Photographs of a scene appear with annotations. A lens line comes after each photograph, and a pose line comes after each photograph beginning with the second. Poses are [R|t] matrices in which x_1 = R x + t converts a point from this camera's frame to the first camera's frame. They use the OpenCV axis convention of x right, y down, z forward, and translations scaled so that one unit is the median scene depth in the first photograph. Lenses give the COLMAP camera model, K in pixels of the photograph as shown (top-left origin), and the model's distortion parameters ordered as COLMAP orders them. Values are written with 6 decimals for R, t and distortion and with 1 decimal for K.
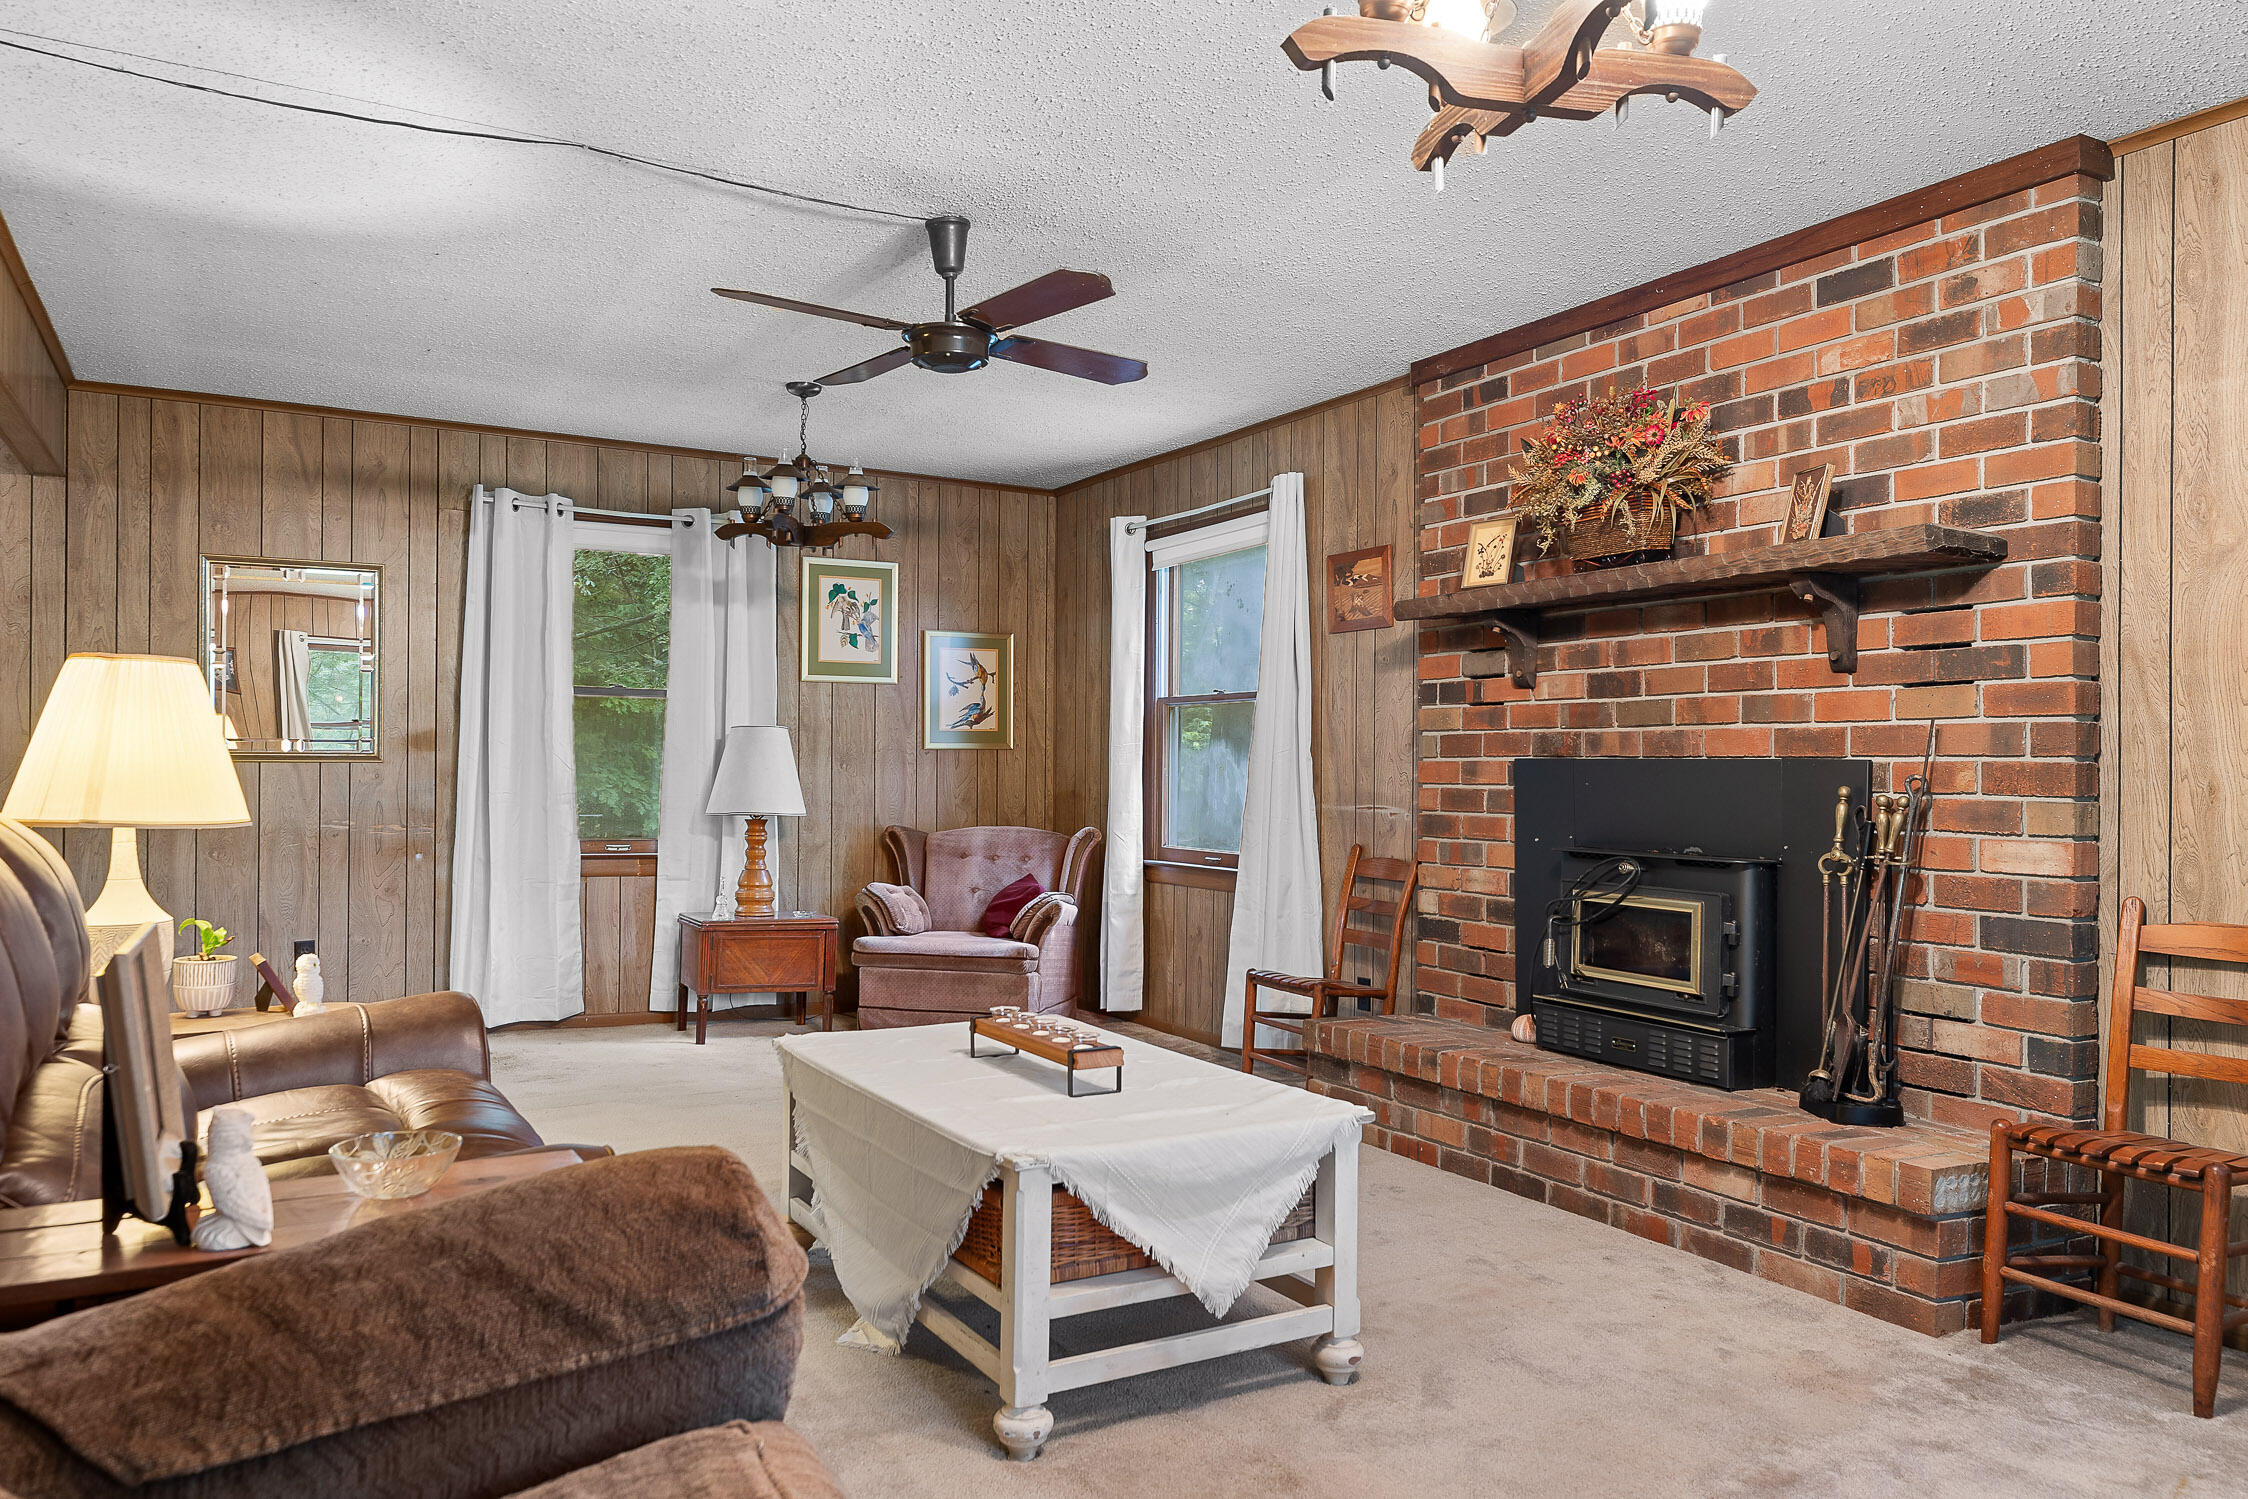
lens RADIAL K [[1604.2, 0, 1131.1], [0, 1604.2, 754.4], [0, 0, 1]] dist [0.015337, 0.000139]
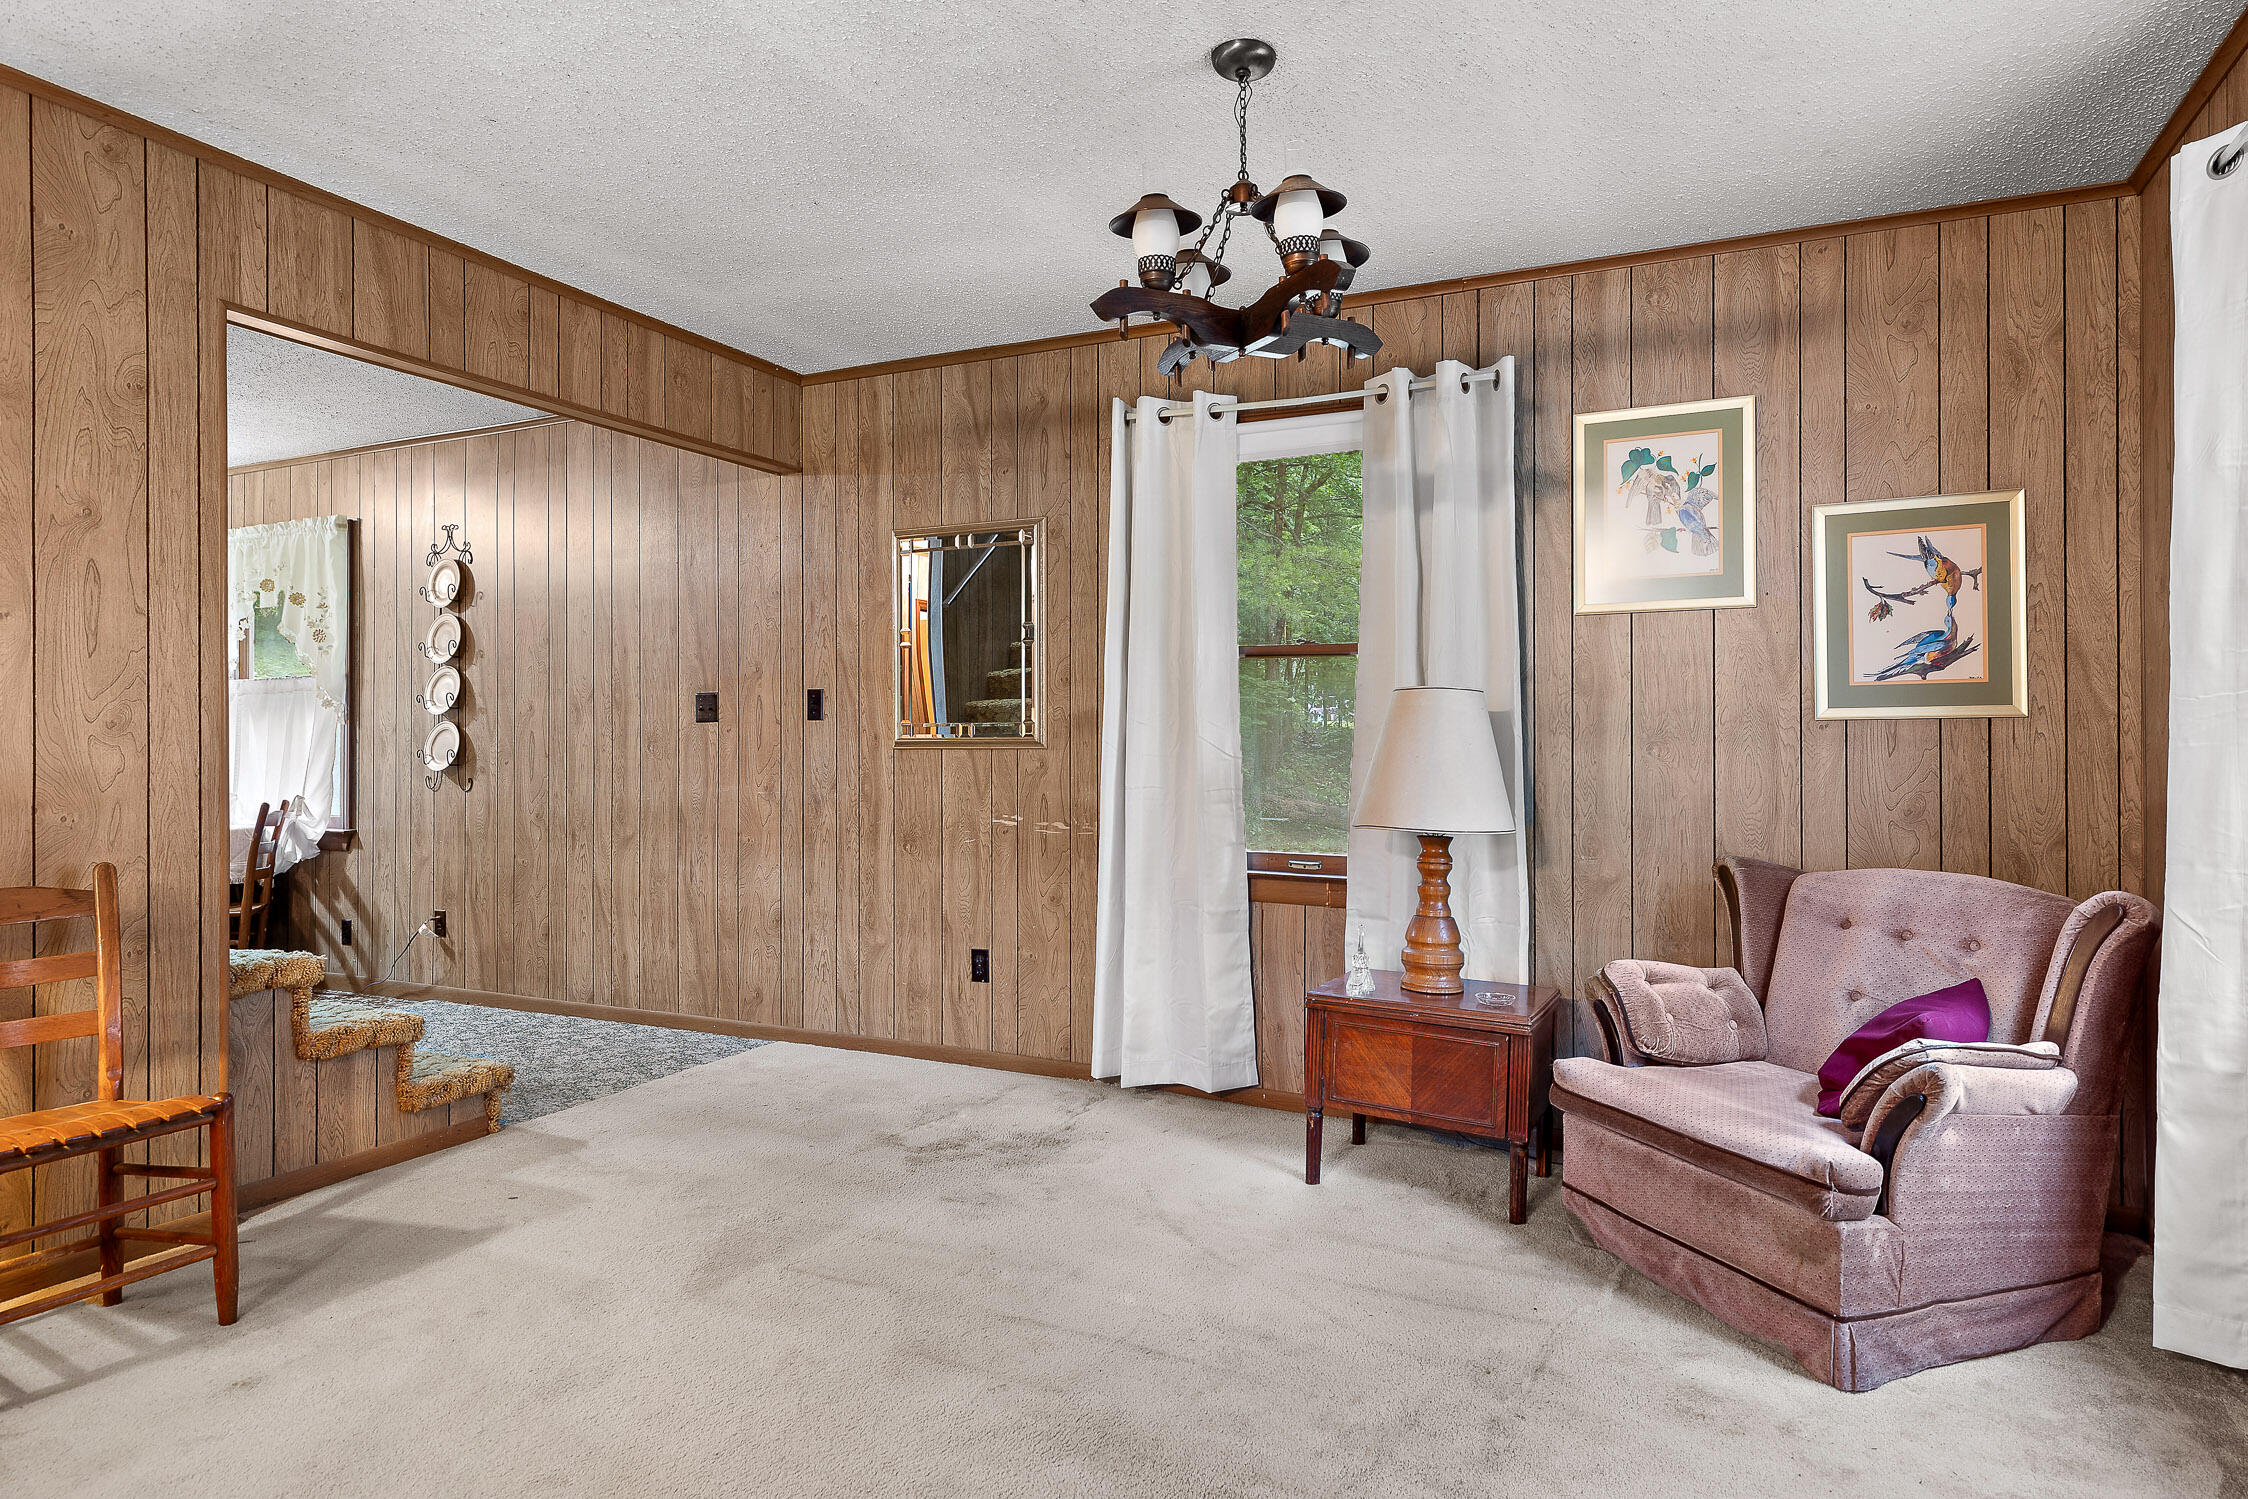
lens RADIAL K [[1279.7, 0, 1131.7], [0, 1279.7, 737.4], [0, 0, 1]] dist [0.001744, 0.001124]
pose [[0.572426, -0.011720, -0.819872, 0.111811], [0.008647, 0.999929, -0.008257, 0.004899], [0.819911, -0.002363, 0.572487, 0.625208]]
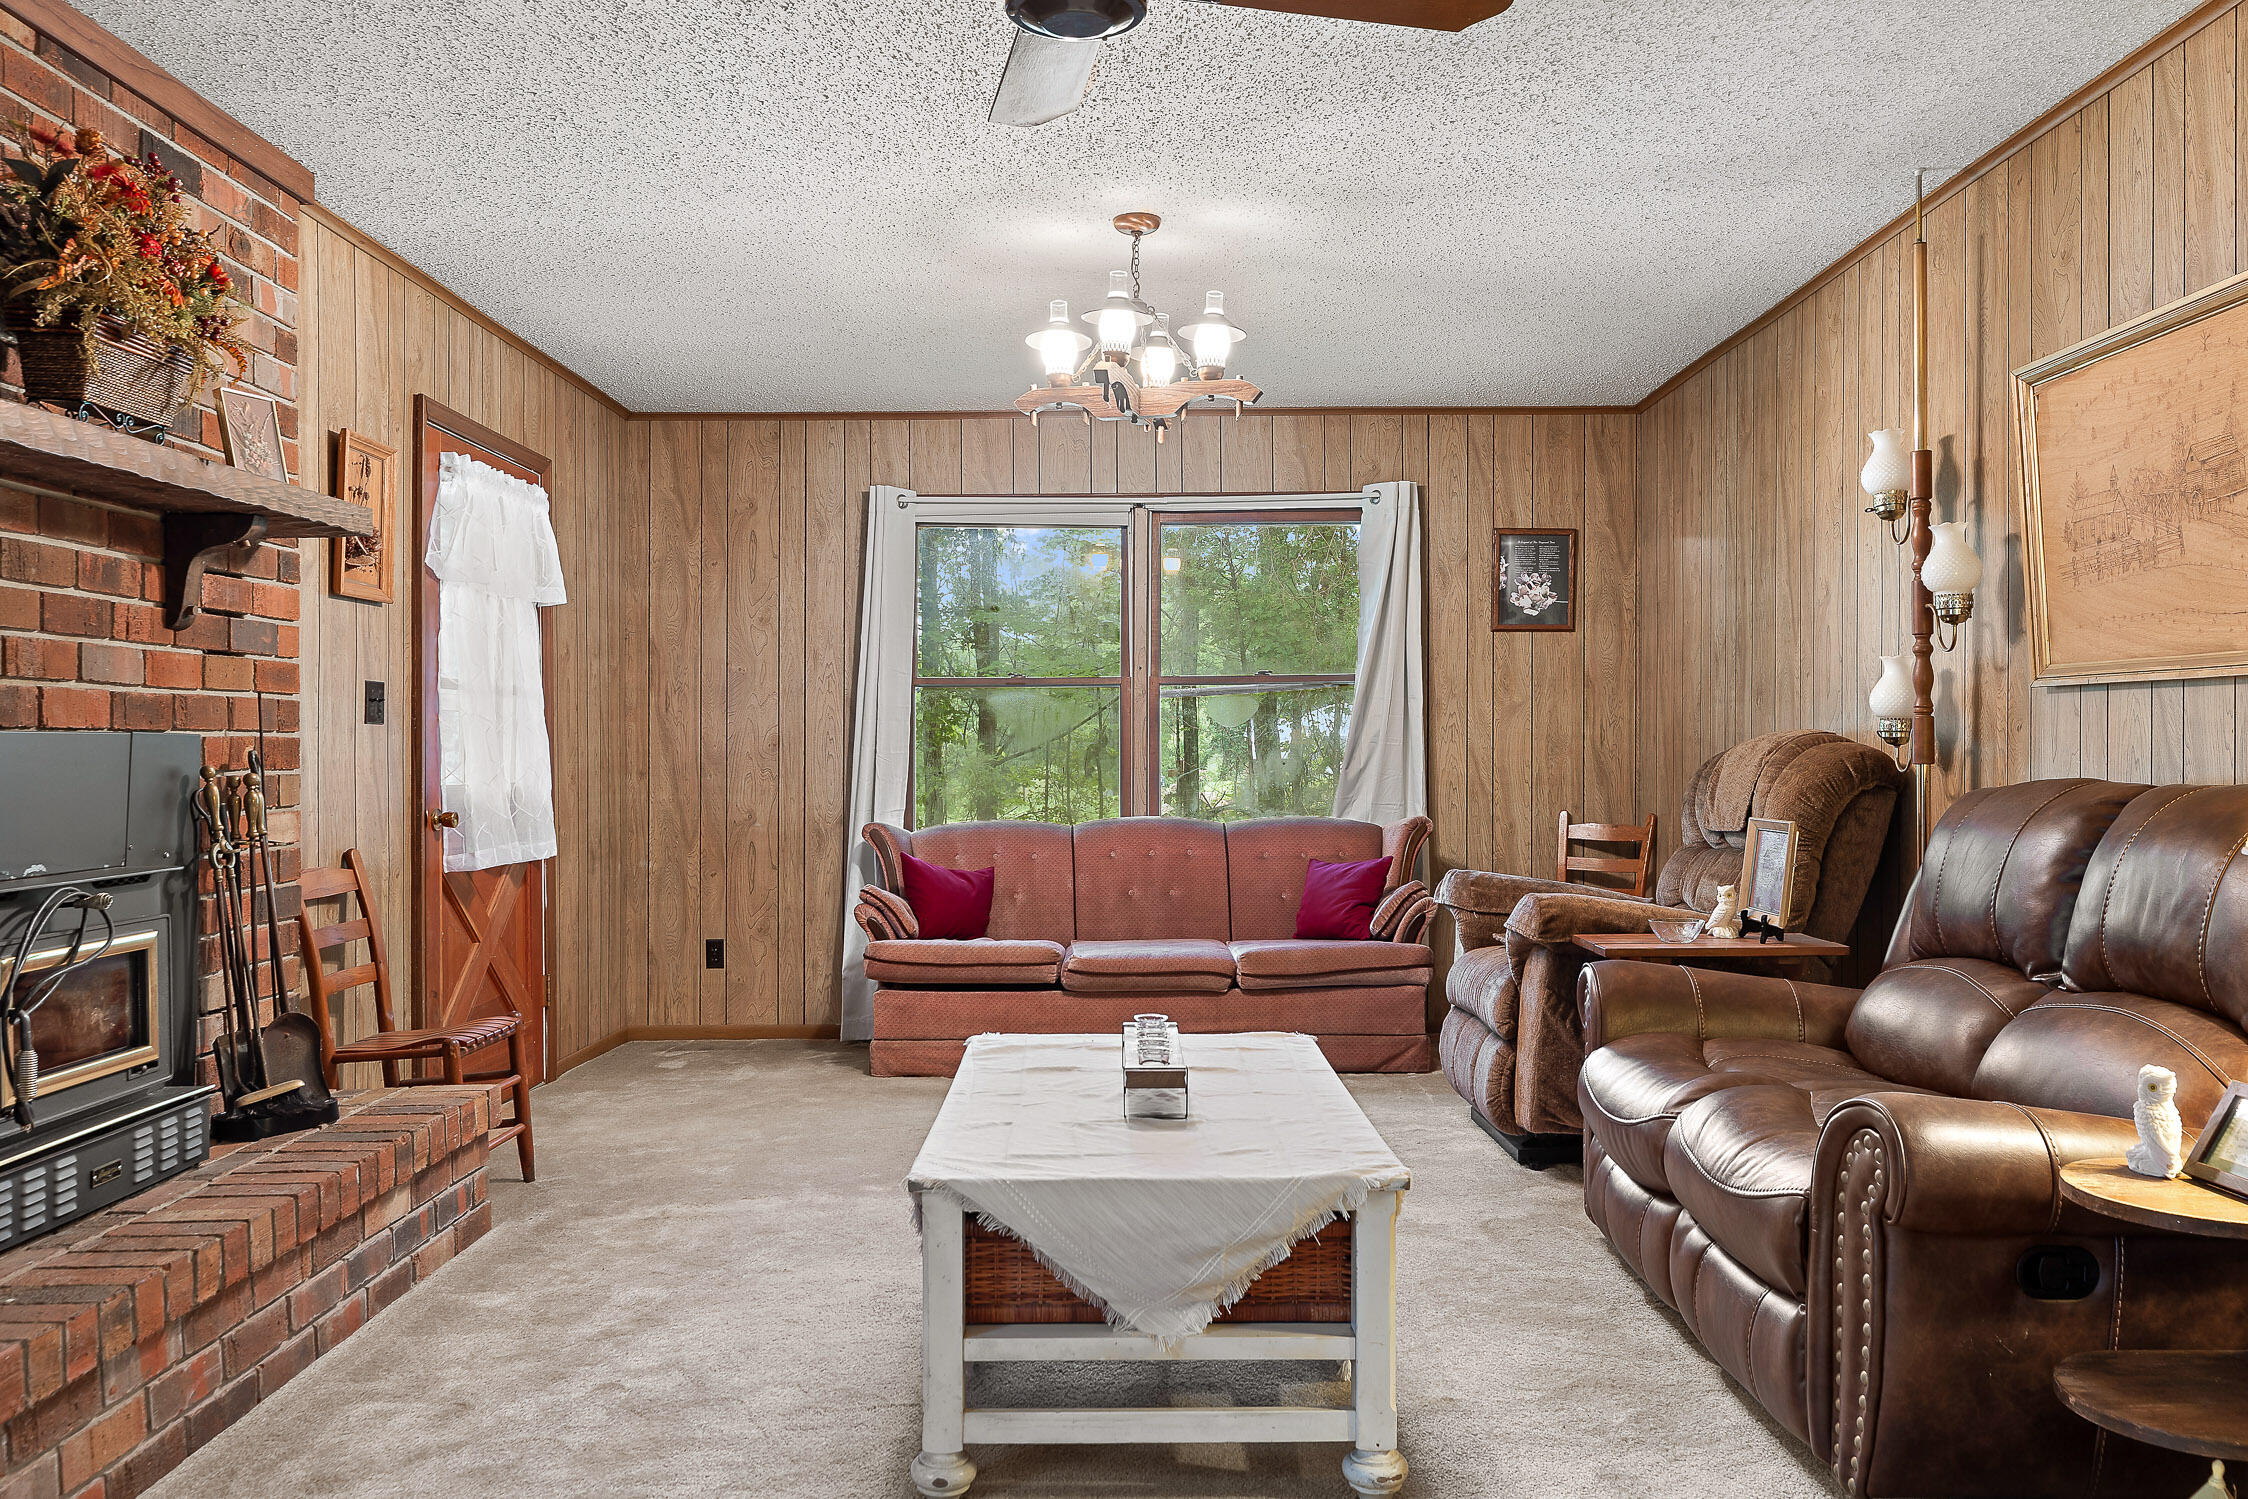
lens RADIAL K [[1724.5, 0, 1122.3], [0, 1724.5, 742.8], [0, 0, 1]] dist [-0.003531, 0.011421]
pose [[-0.869560, -0.006005, 0.493792, -0.253434], [-0.008784, 0.999956, -0.003308, 0.004105], [-0.493750, -0.007214, -0.869574, 0.913068]]
